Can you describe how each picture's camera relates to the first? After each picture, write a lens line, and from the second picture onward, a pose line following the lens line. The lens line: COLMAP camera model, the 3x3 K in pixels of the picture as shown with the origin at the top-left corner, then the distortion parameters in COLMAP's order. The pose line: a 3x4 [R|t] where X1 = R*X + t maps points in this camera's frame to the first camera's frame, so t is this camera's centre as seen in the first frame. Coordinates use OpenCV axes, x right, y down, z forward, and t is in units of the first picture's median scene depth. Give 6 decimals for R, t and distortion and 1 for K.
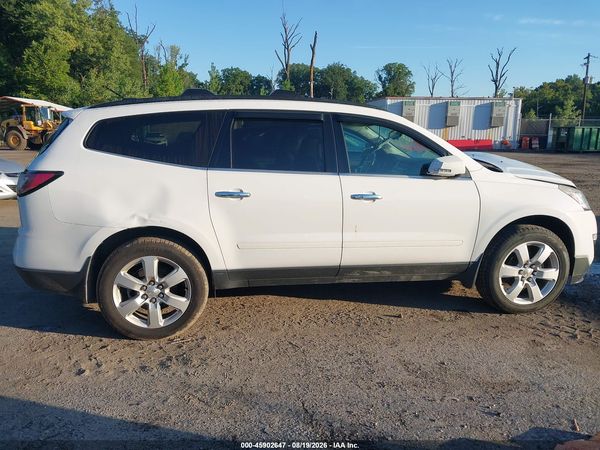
lens RADIAL K [[465.0, 0, 299.4], [0, 465.0, 249.5], [0, 0, 1]] dist [0.012436, -0.001336]
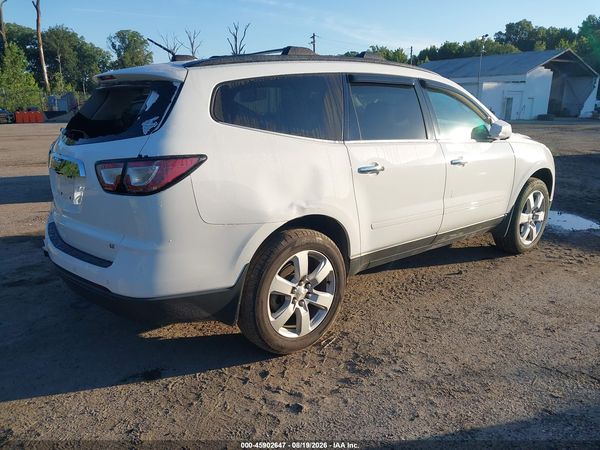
lens RADIAL K [[465.0, 0, 299.4], [0, 465.0, 249.5], [0, 0, 1]] dist [0.012436, -0.001336]
pose [[0.866758, -0.159319, 0.472597, -0.680216], [0.133480, 0.987139, 0.087972, -0.059885], [-0.480534, -0.013168, 0.876877, 0.266027]]
